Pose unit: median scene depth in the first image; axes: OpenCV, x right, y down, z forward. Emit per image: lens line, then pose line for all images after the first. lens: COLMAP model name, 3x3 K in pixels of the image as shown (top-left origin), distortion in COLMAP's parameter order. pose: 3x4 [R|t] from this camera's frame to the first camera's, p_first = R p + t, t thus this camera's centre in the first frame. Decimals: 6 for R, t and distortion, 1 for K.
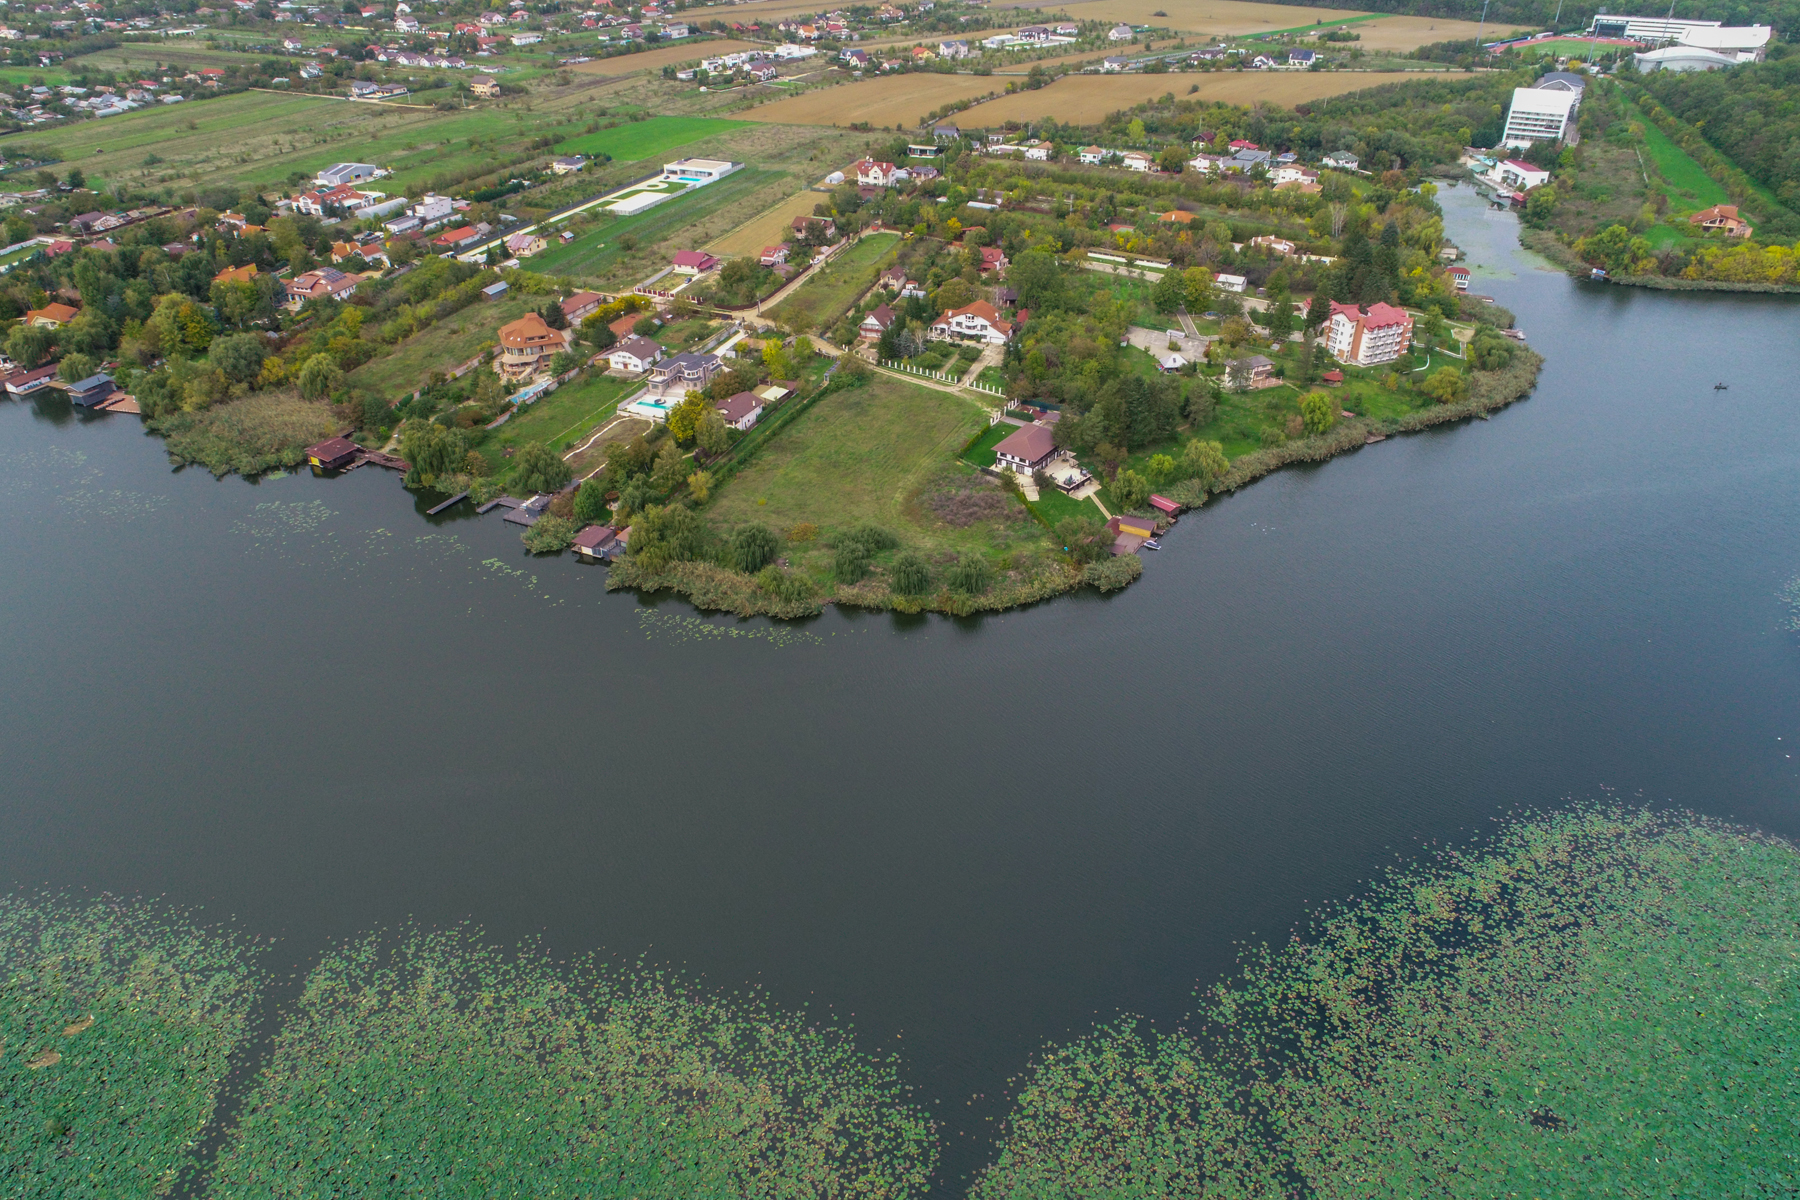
lens RADIAL K [[1200.0, 0, 899.8], [0, 1200.0, 599.0], [0, 0, 1]] dist [-0.006841, 0.004628]
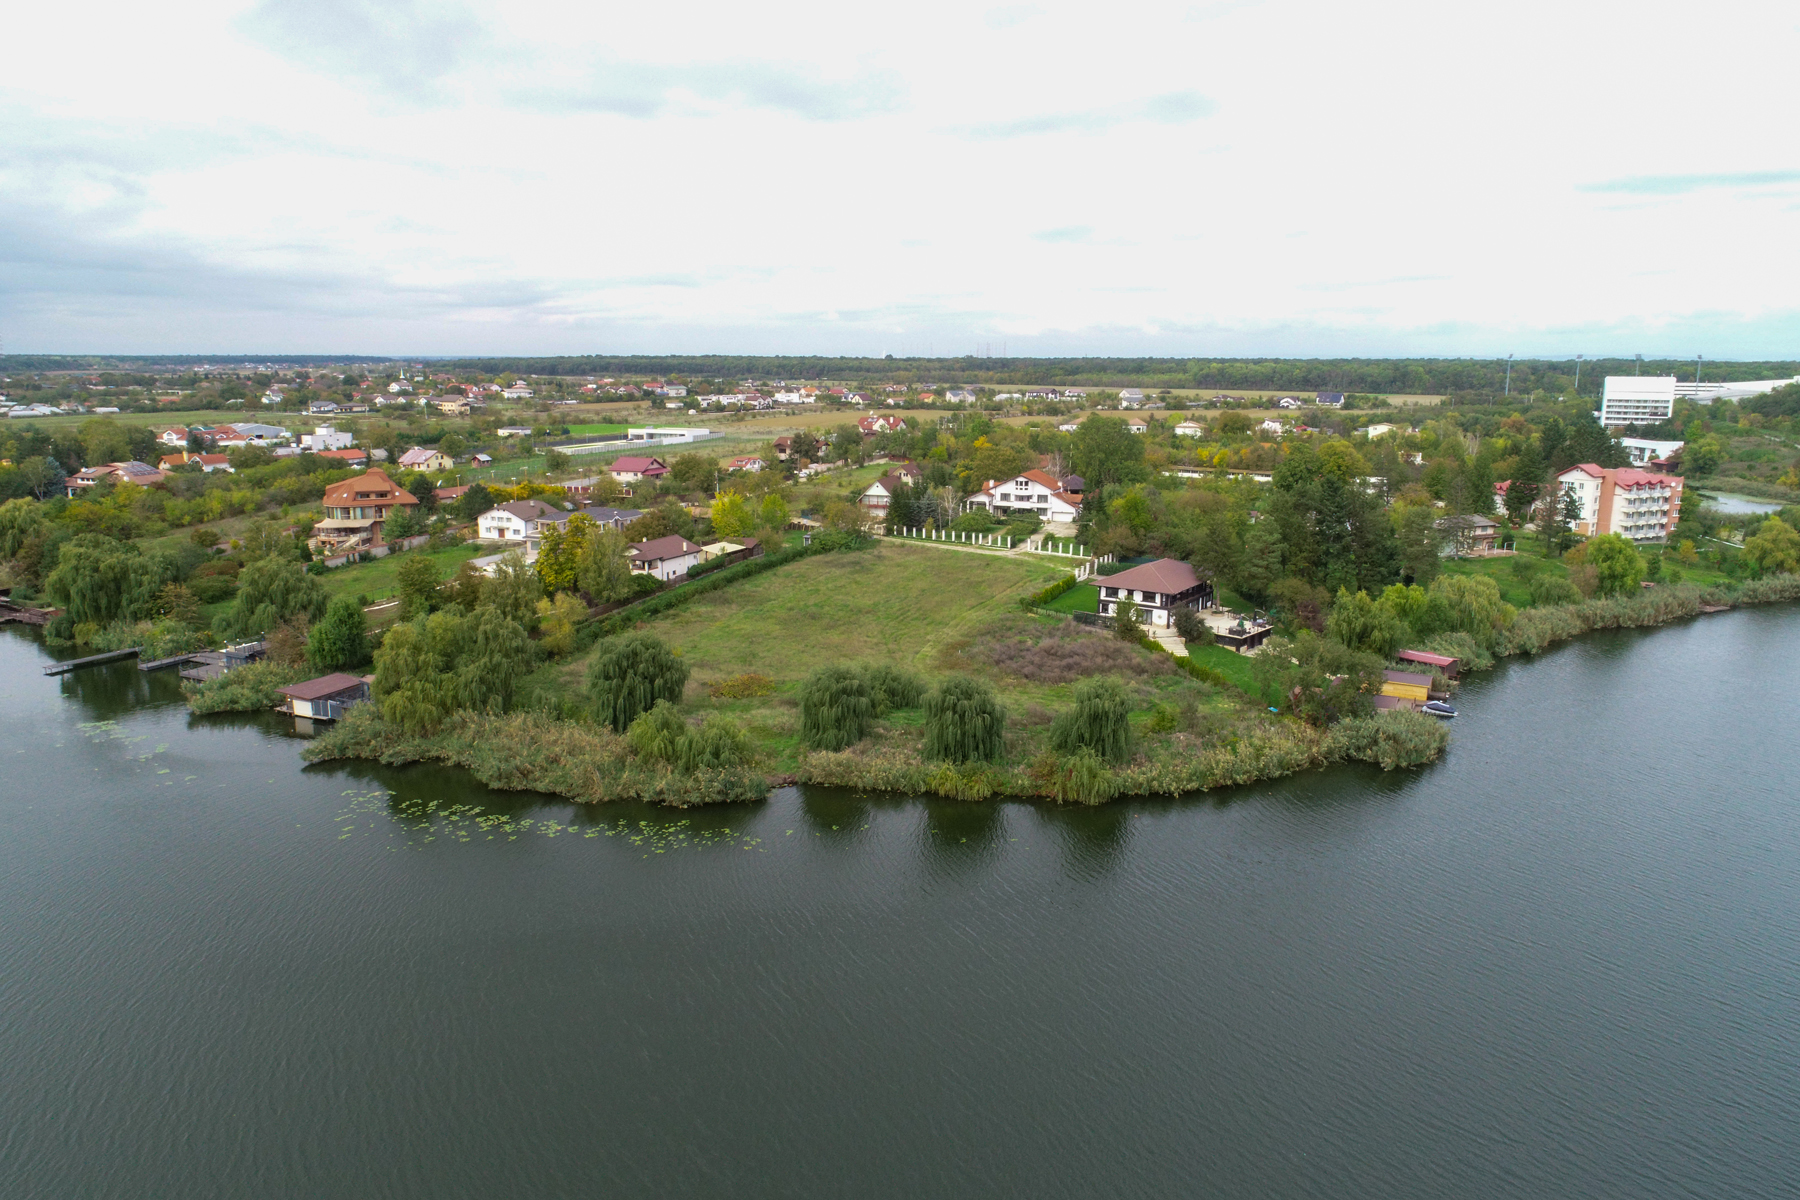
lens RADIAL K [[1200.0, 0, 901.5], [0, 1200.0, 602.0], [0, 0, 1]] dist [-0.006841, 0.004628]
pose [[0.999964, 0.007226, 0.004369, -0.015315], [-0.005256, 0.937565, -0.347770, 0.080950], [-0.006610, 0.347734, 0.937570, 0.475662]]
